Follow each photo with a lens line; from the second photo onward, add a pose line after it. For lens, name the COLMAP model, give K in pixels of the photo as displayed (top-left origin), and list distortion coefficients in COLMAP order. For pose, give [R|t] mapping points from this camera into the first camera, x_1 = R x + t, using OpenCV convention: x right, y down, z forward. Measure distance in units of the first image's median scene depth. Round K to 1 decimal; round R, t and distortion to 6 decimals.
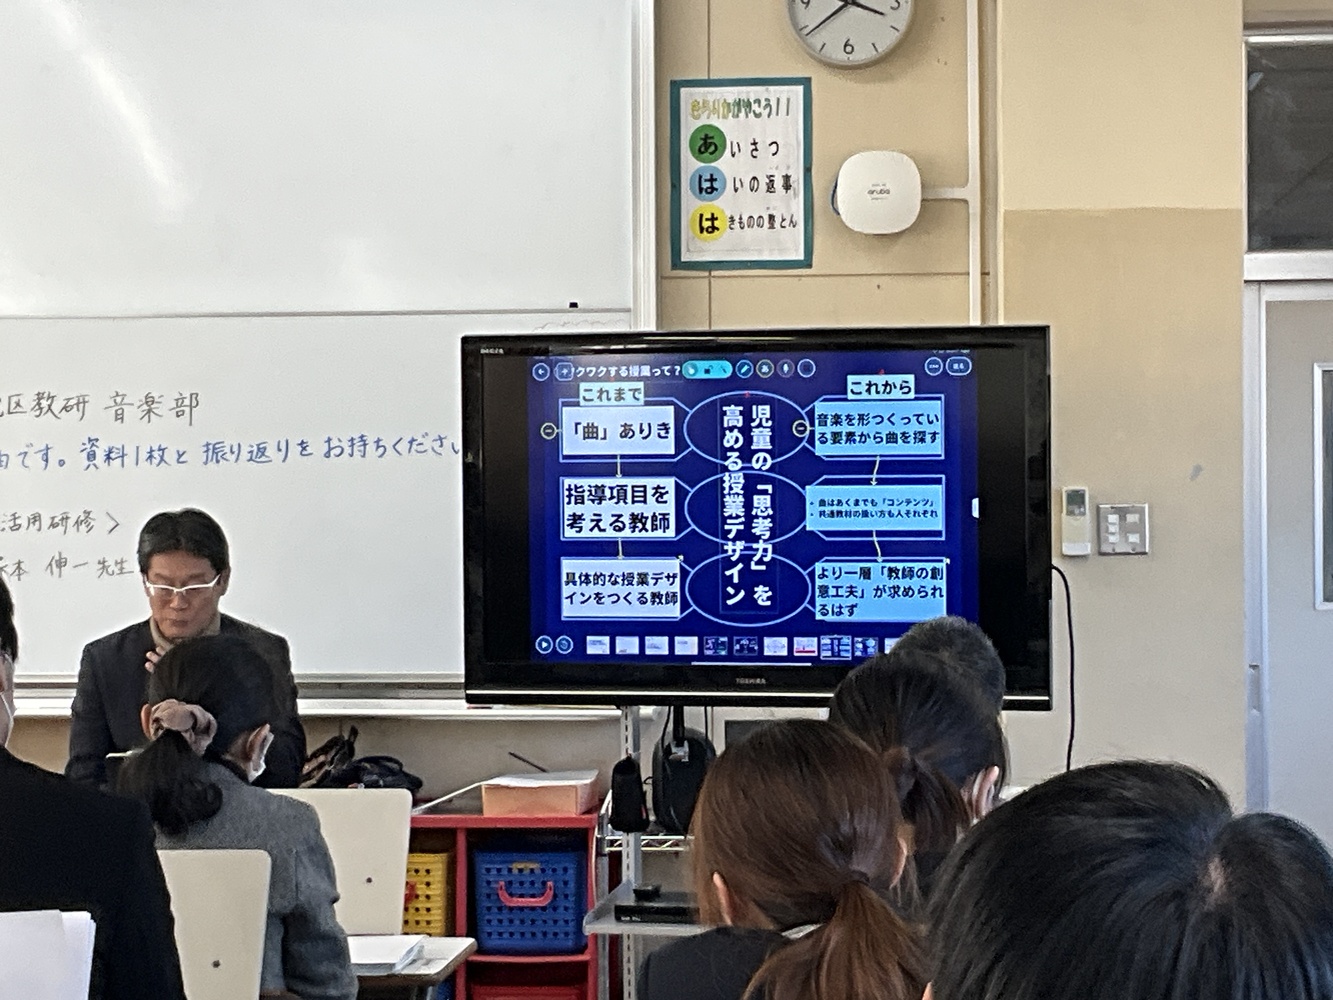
lens RADIAL K [[3352.2, 0, 666.5], [0, 3352.2, 500.0], [0, 0, 1]] dist [0.109686, -0.371904]
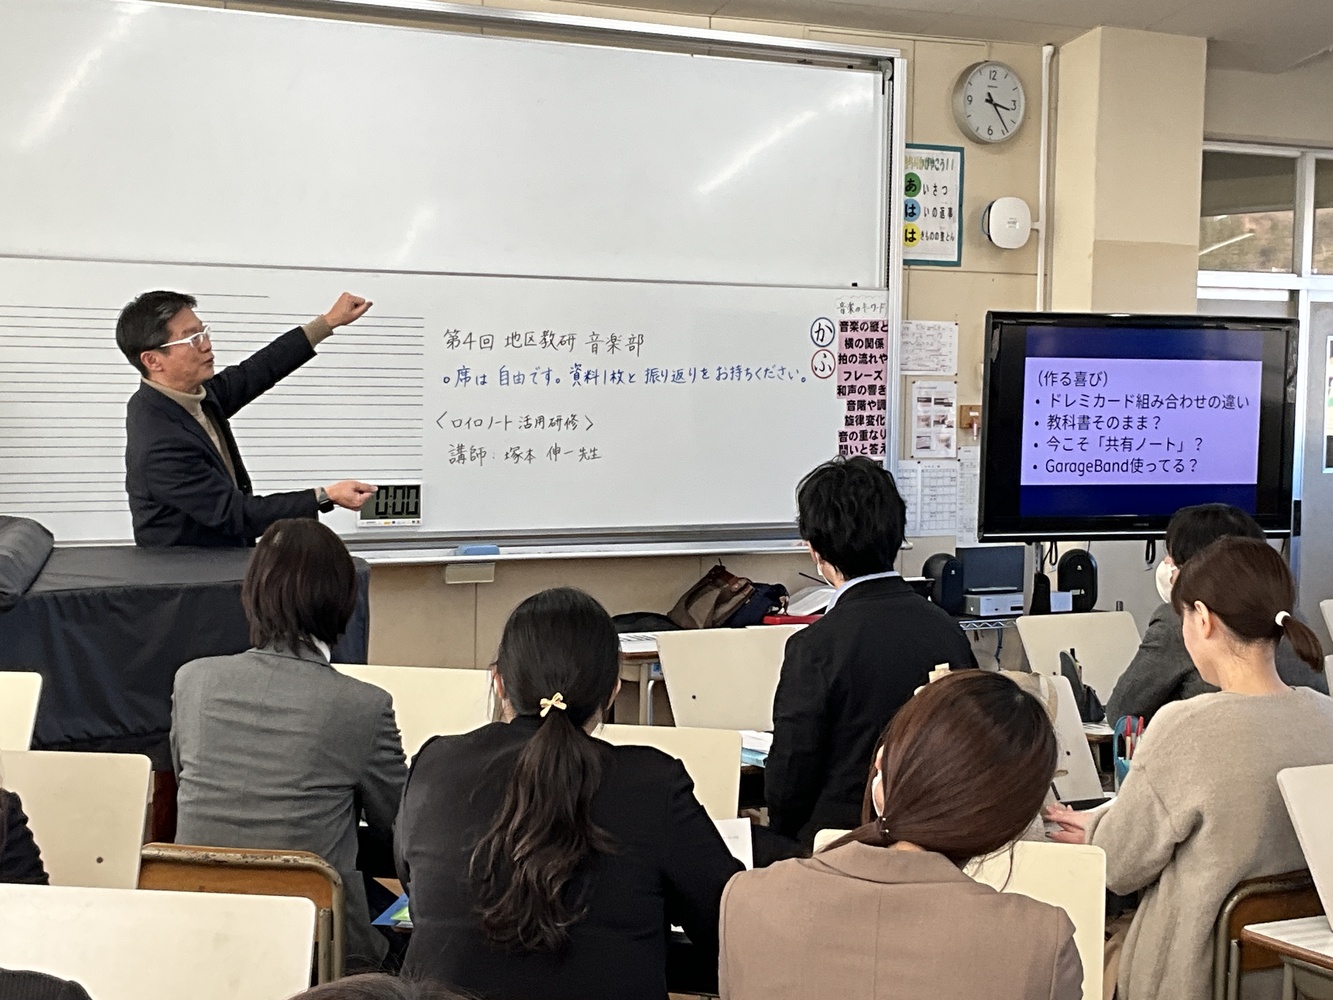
lens RADIAL K [[2406.2, 0, 666.5], [0, 2406.2, 500.0], [0, 0, 1]] dist [0.012158, 1.460628]
pose [[0.797919, -0.016255, 0.602545, -0.770373], [-0.018883, 0.998472, 0.051942, -0.014659], [-0.602469, -0.052823, 0.796393, 0.157407]]
